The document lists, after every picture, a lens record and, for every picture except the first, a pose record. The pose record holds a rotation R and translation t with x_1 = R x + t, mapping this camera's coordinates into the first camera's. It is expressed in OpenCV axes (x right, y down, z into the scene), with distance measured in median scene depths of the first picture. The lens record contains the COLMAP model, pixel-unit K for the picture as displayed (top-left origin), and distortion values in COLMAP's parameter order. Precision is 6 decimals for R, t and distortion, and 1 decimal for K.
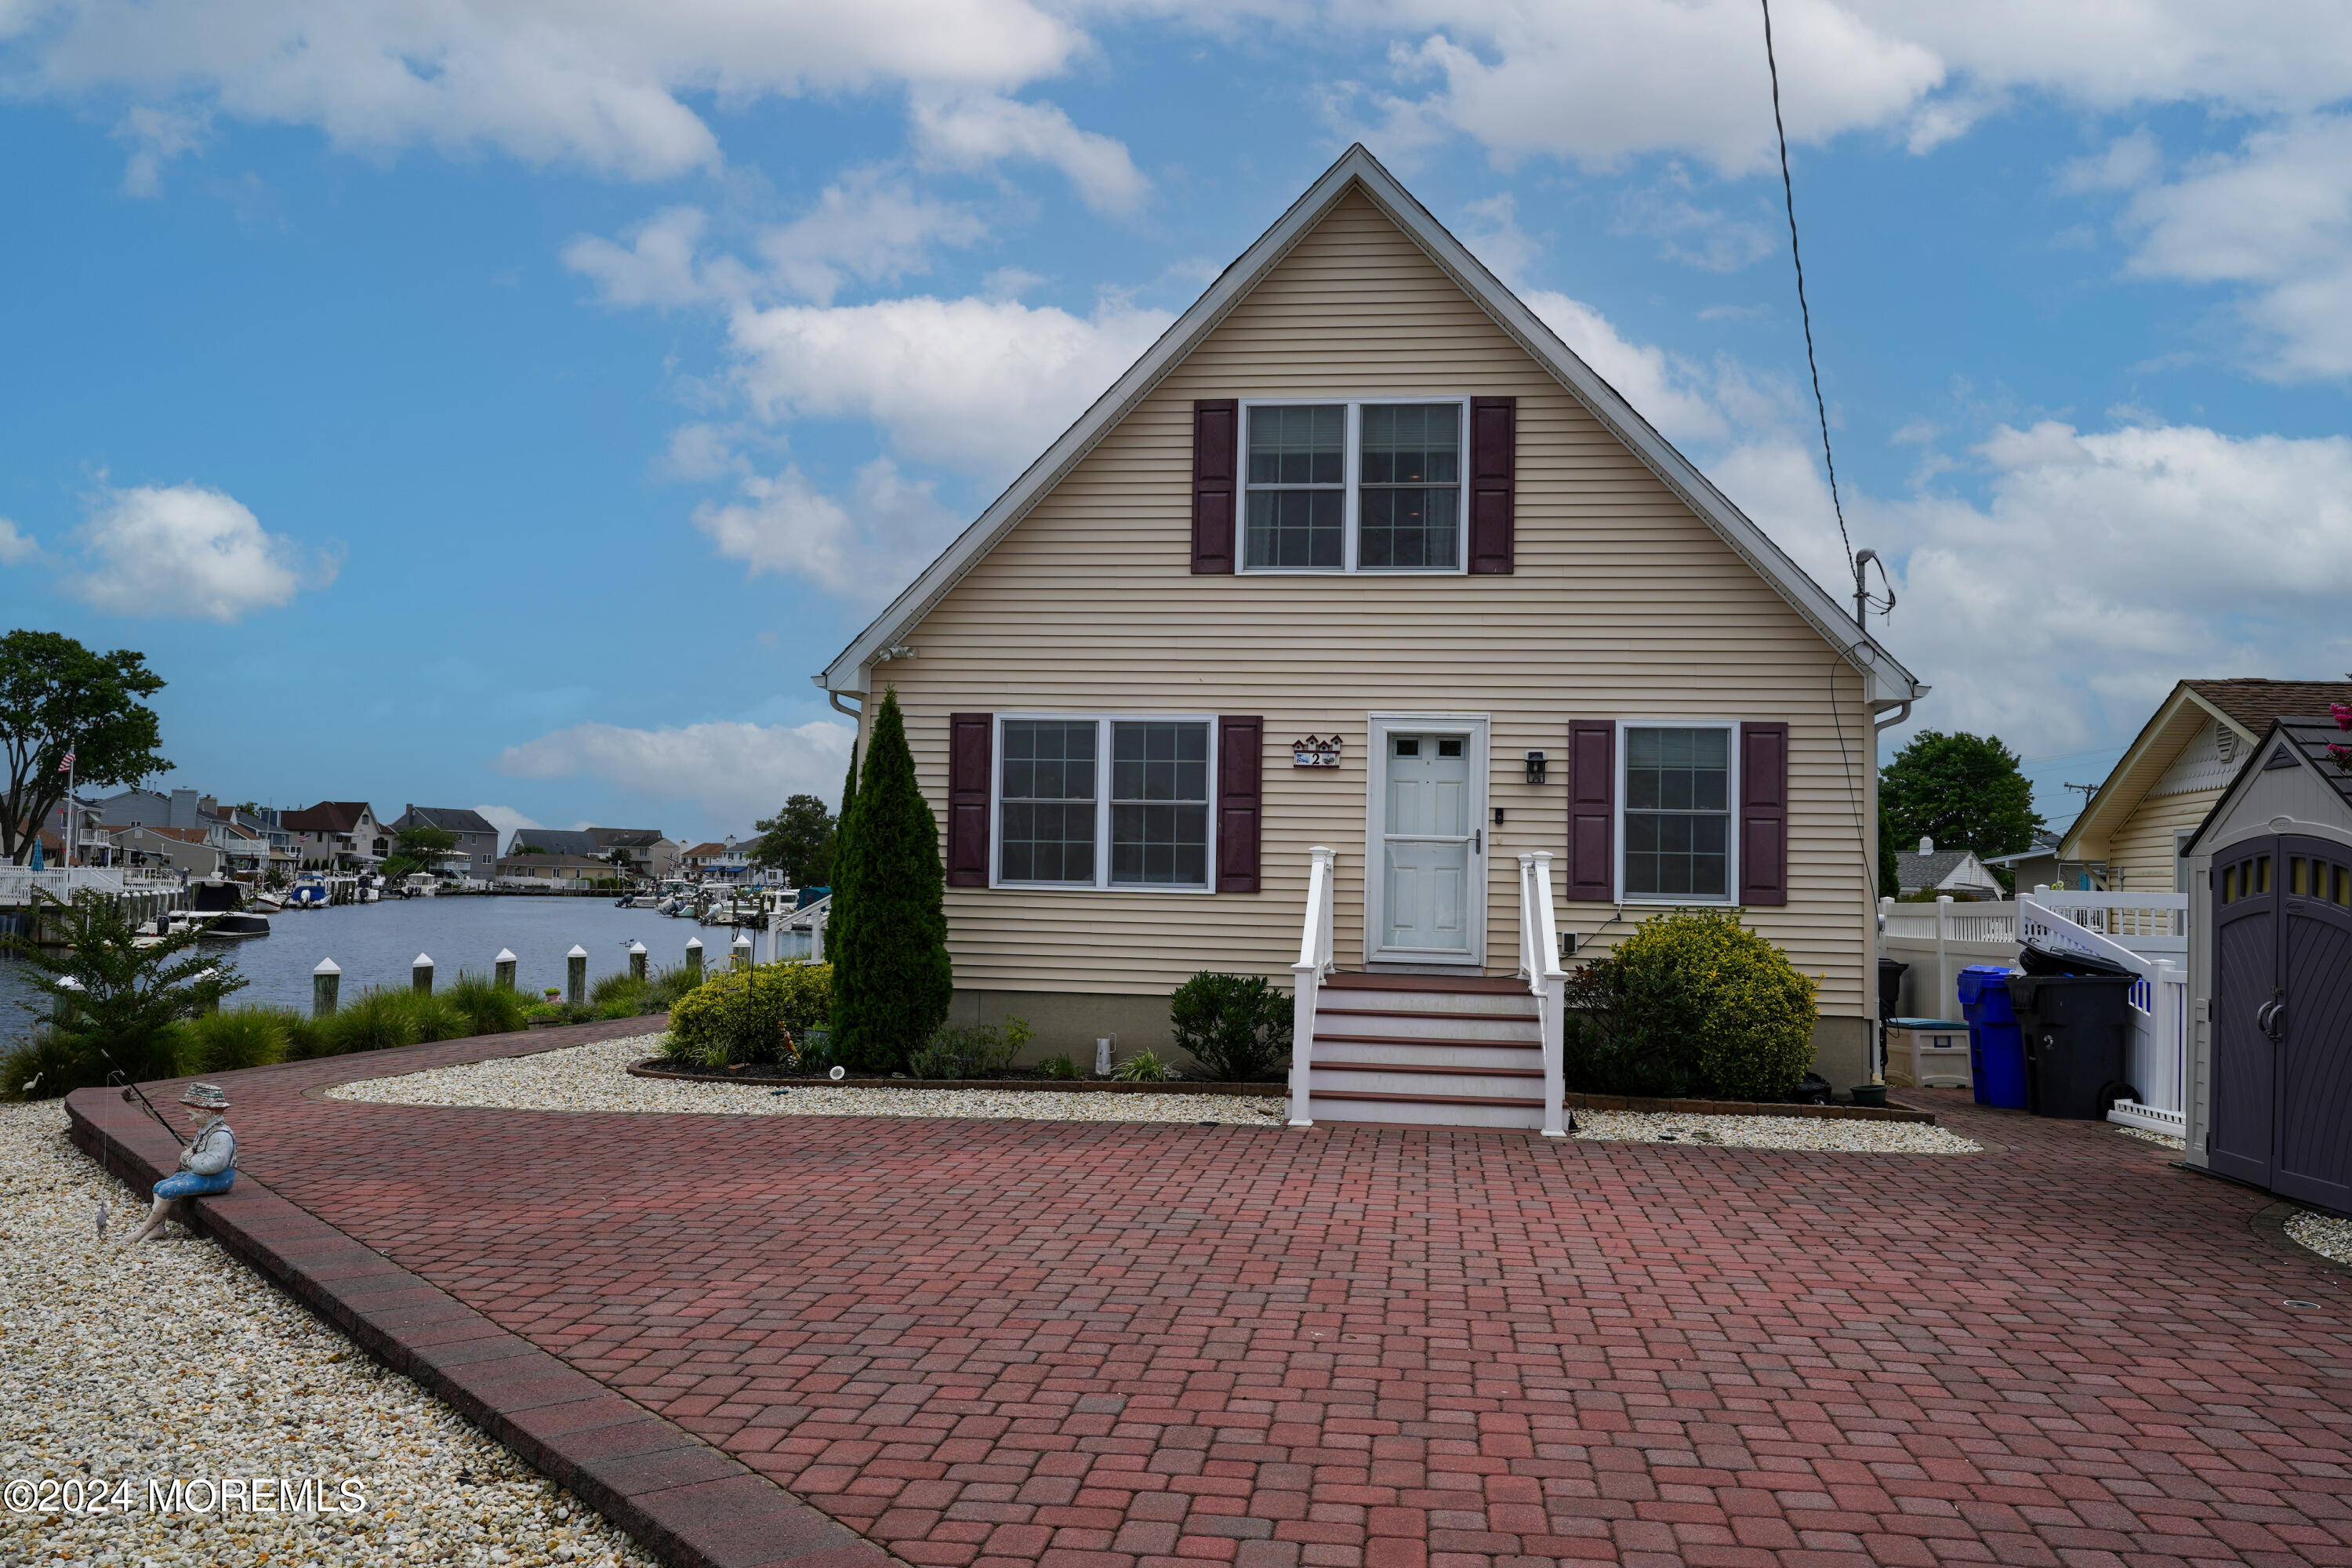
lens RADIAL K [[1894.0, 0, 1172.8], [0, 1894.0, 785.0], [0, 0, 1]] dist [-0.003633, 0.004669]
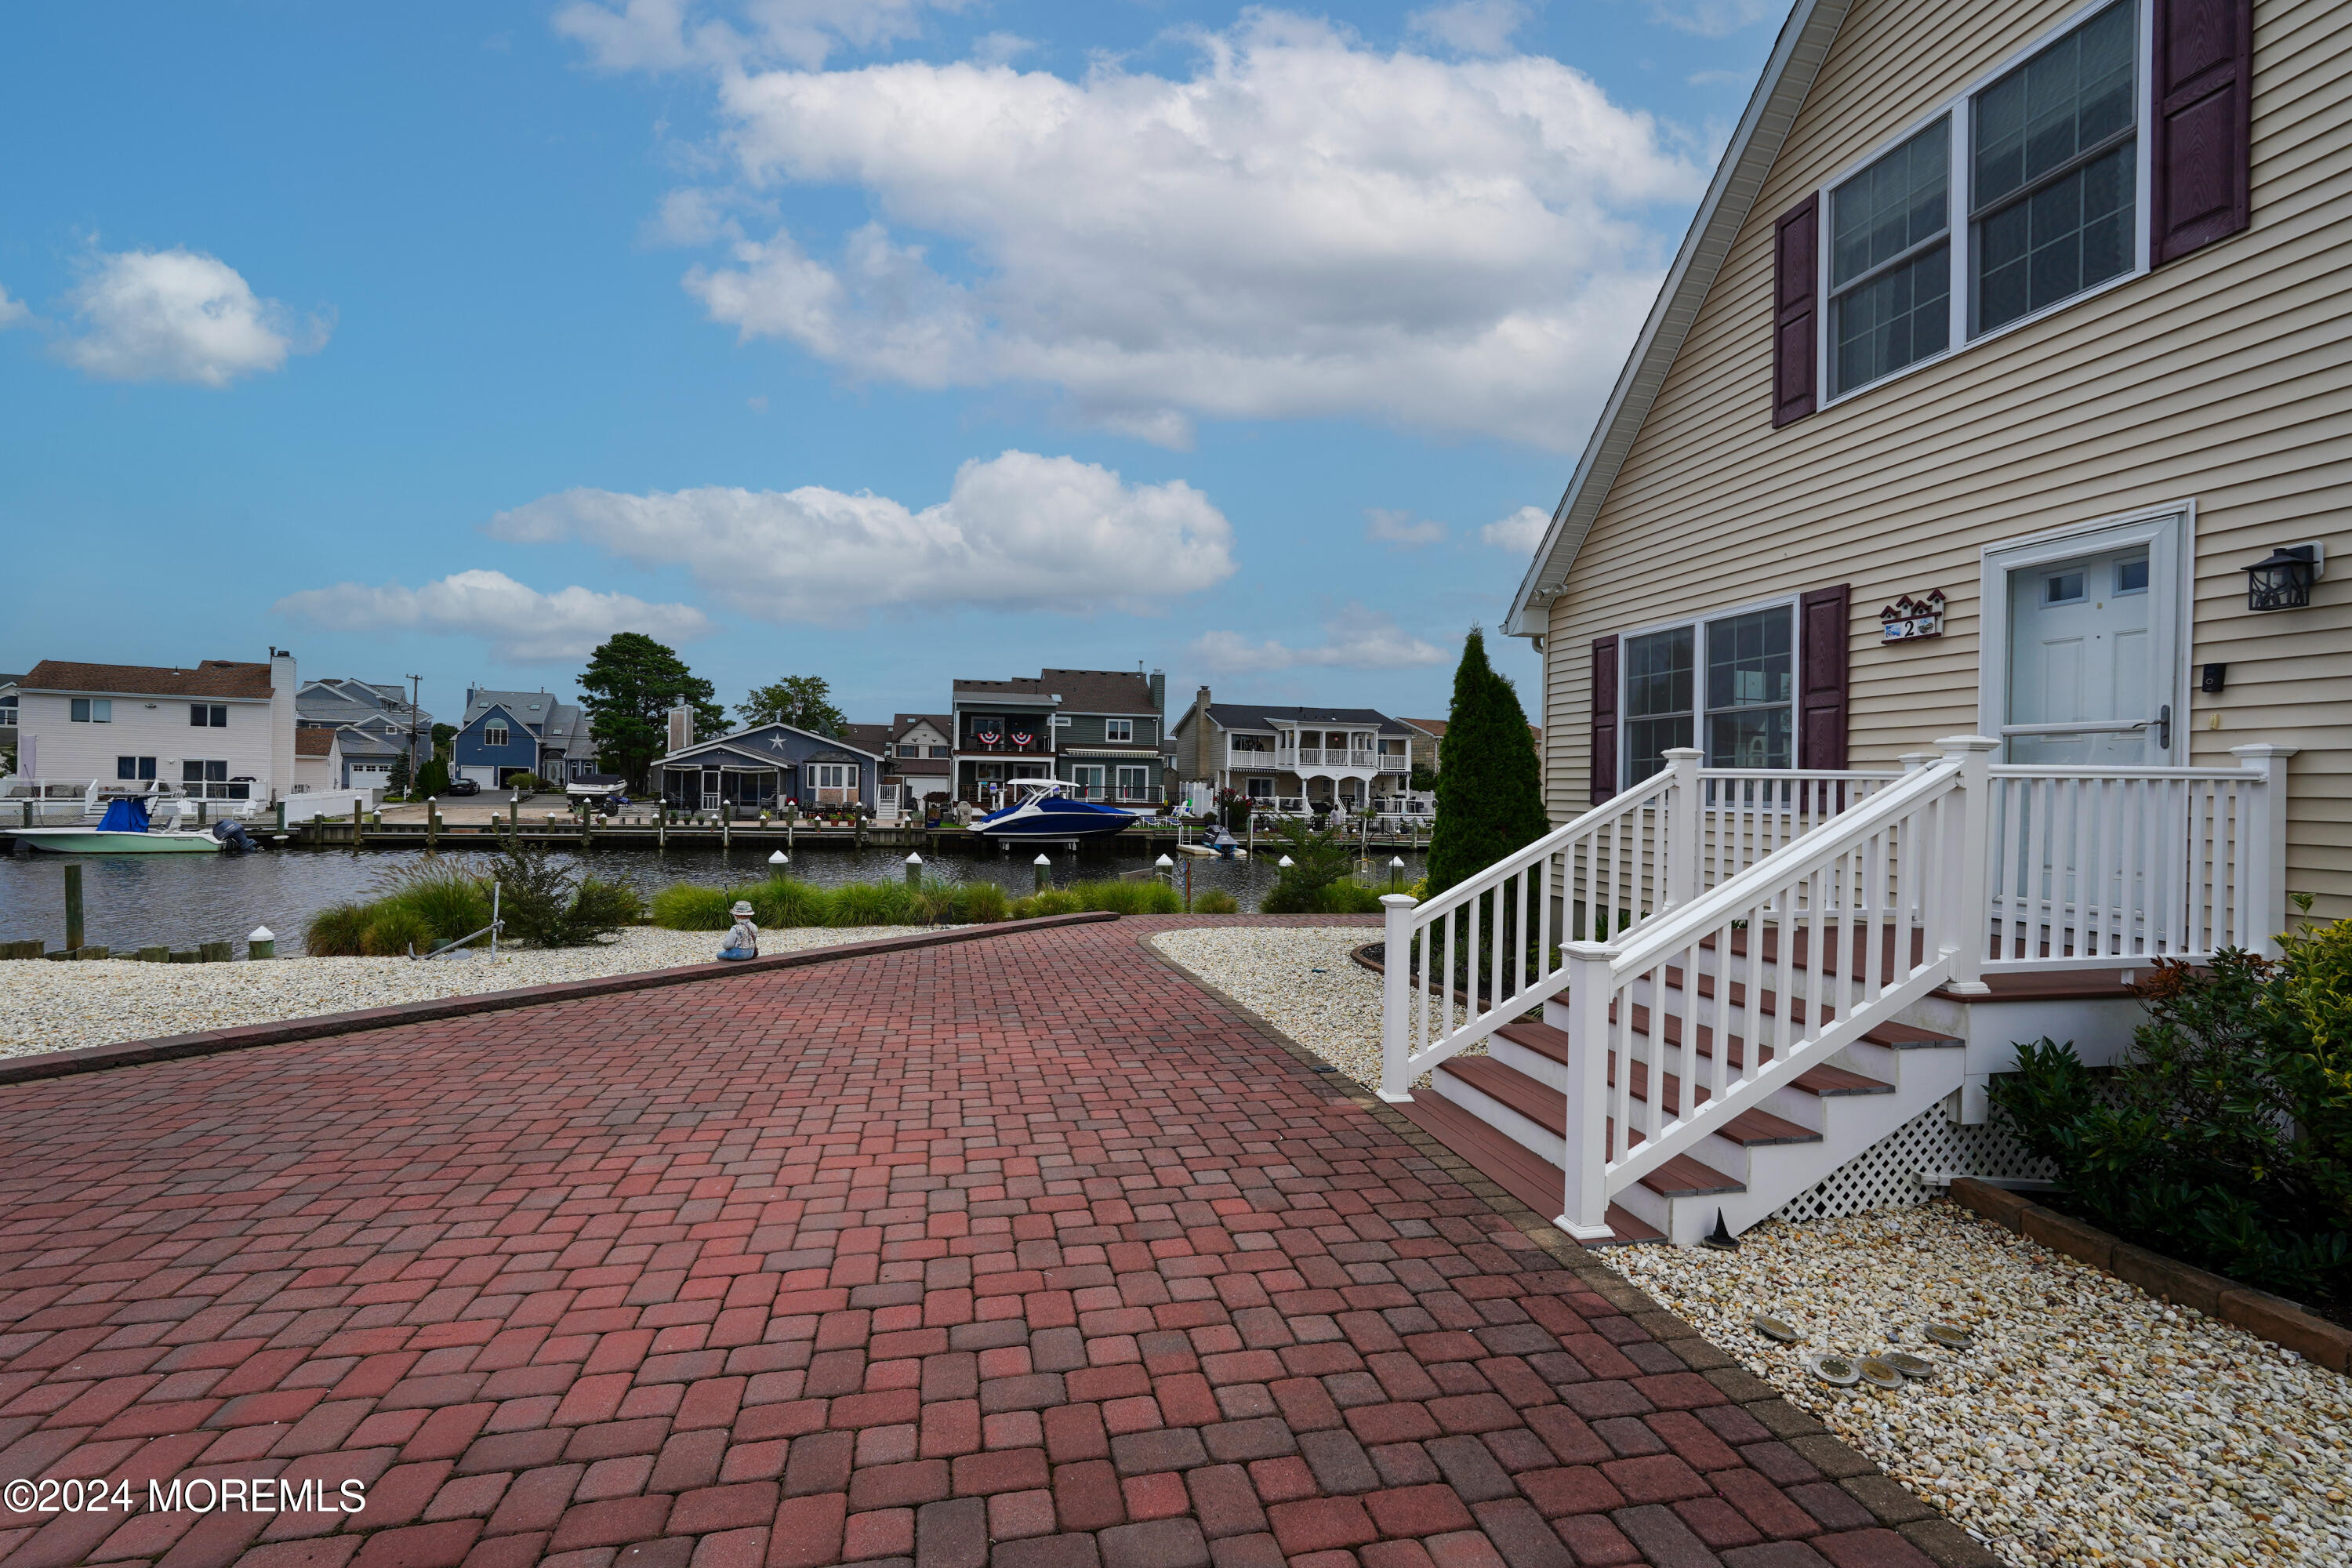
lens RADIAL K [[1037.1, 0, 1173.0], [0, 1037.1, 784.3], [0, 0, 1]] dist [-0.017767, 0.009459]
pose [[0.344825, -0.019058, -0.938473, 0.342086], [0.039923, 0.999187, -0.005622, 0.036136], [0.937818, -0.035528, 0.345306, 0.592980]]
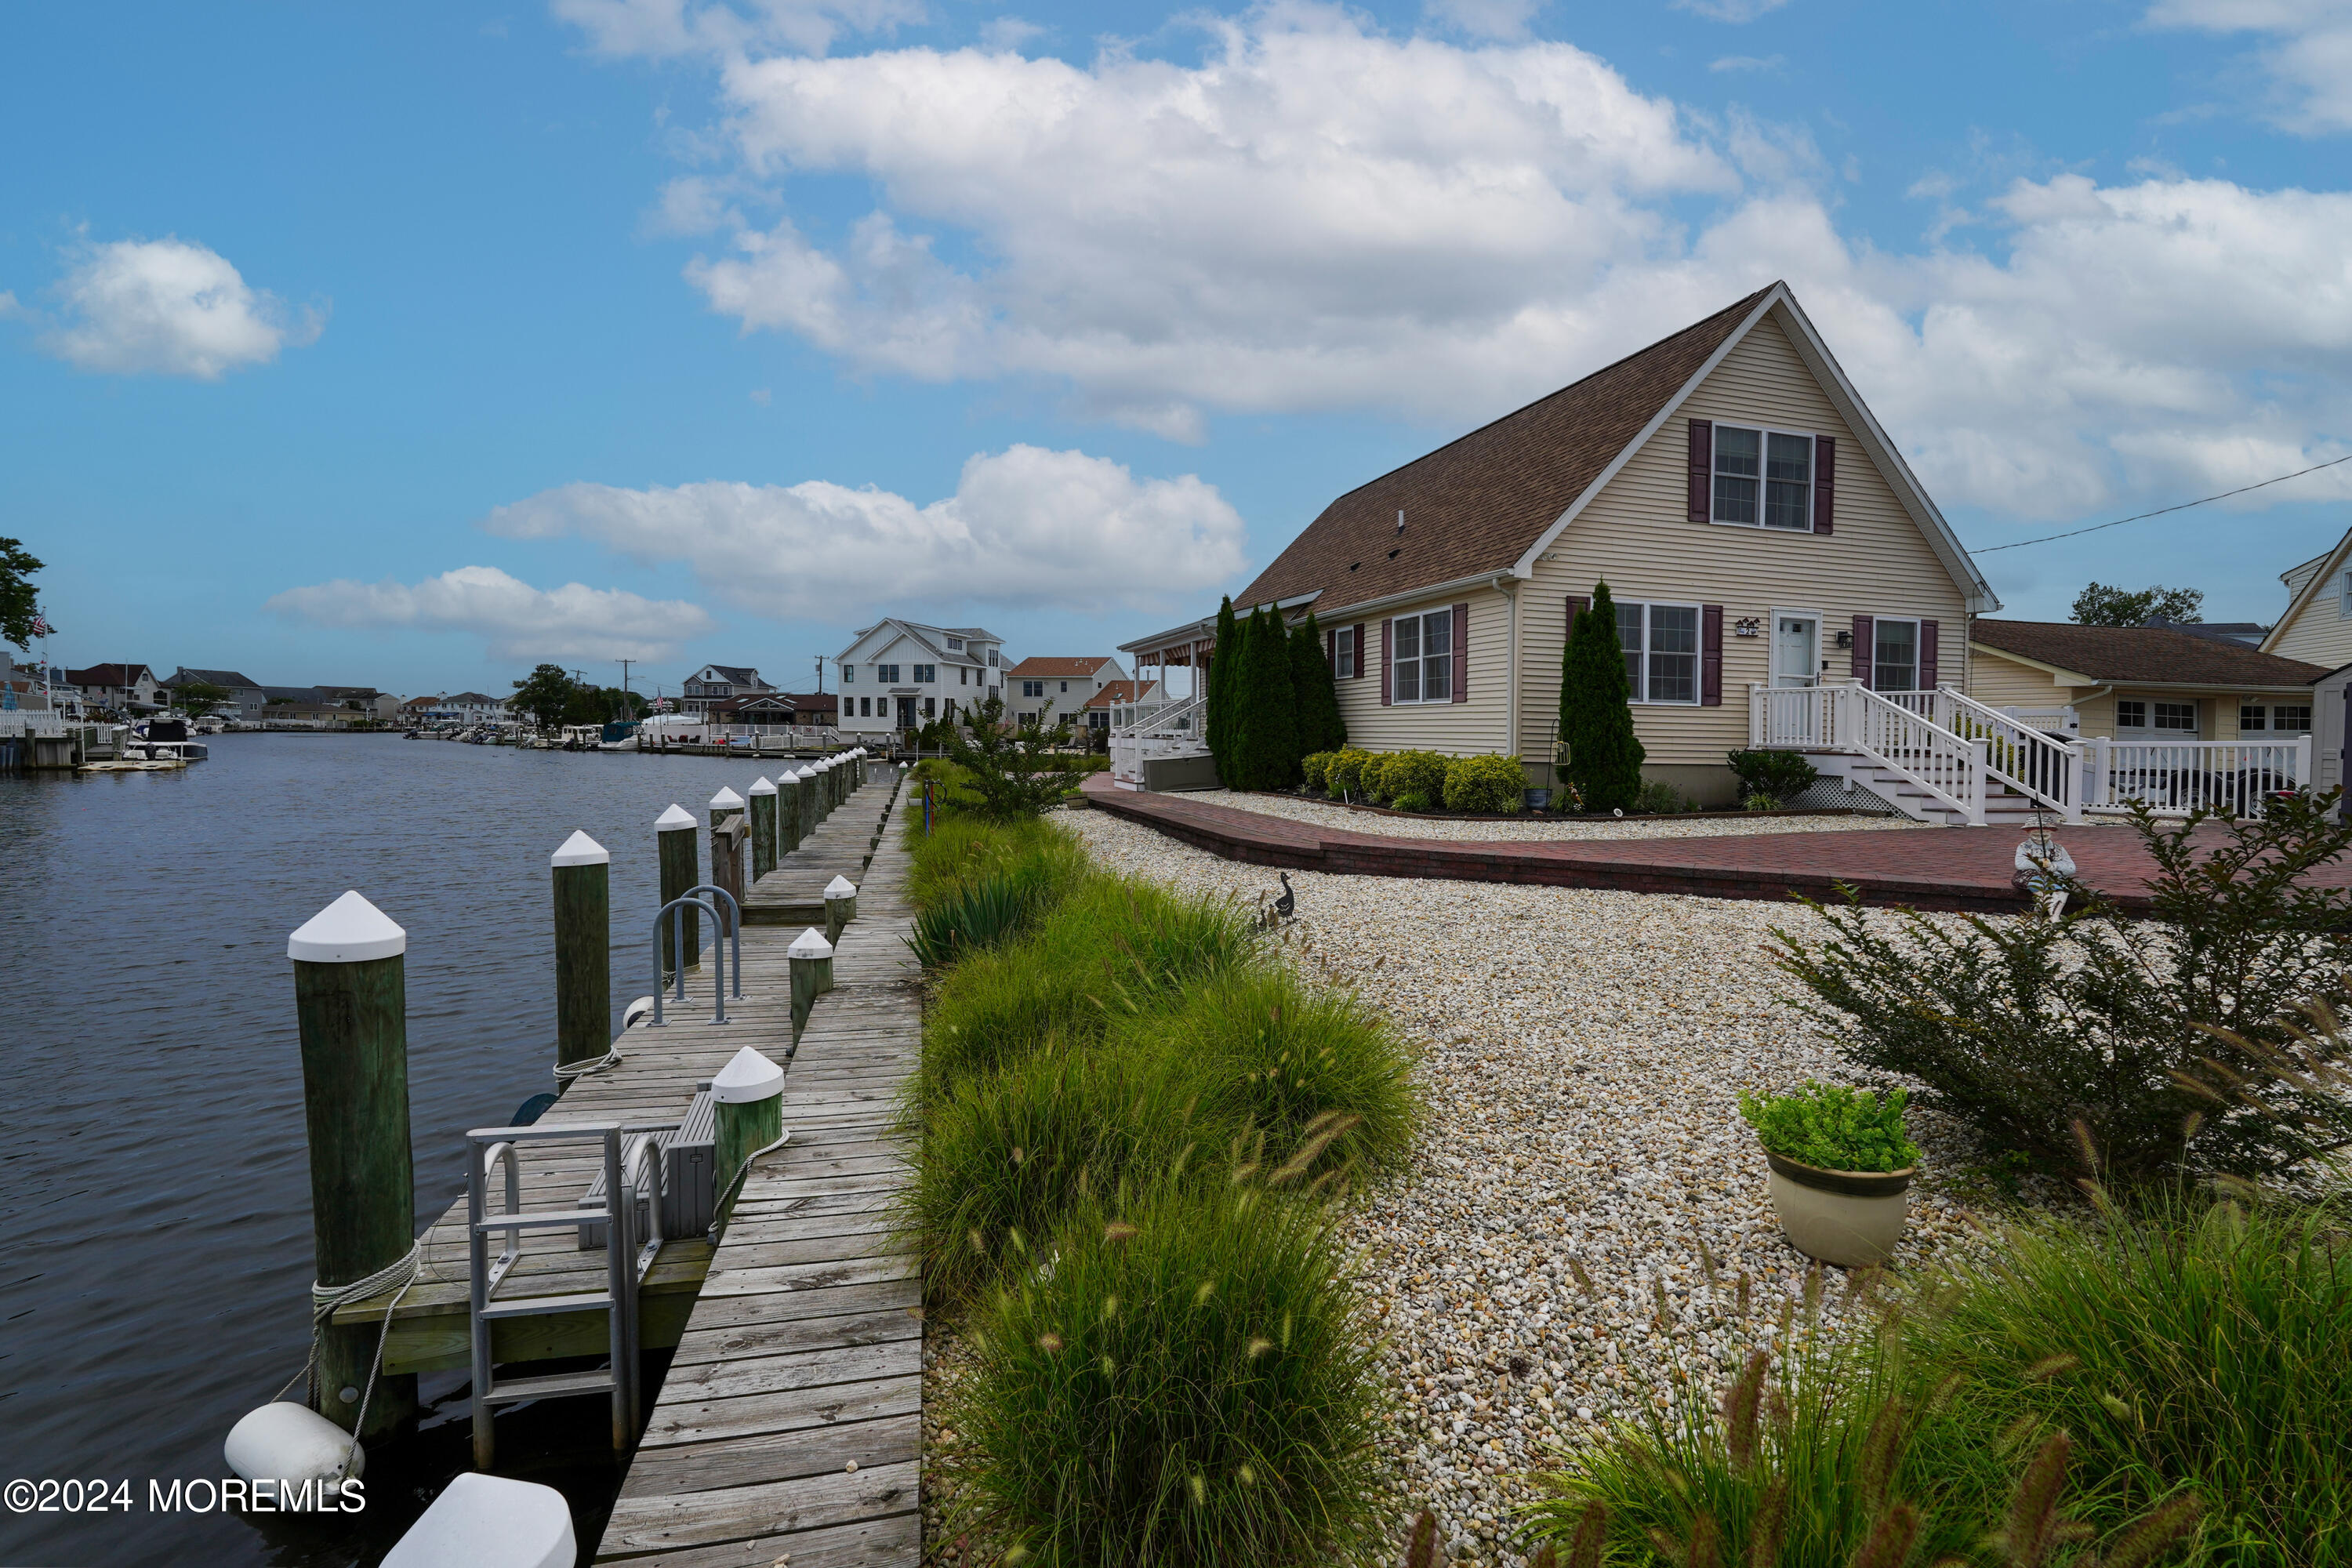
lens RADIAL K [[1053.6, 0, 1177.8], [0, 1053.6, 740.5], [0, 0, 1]] dist [-0.024312, 0.015492]
pose [[0.914588, -0.009985, 0.404263, -0.808070], [-0.017699, 0.997749, 0.064686, 0.034646], [-0.403999, -0.066316, 0.912353, 0.304985]]
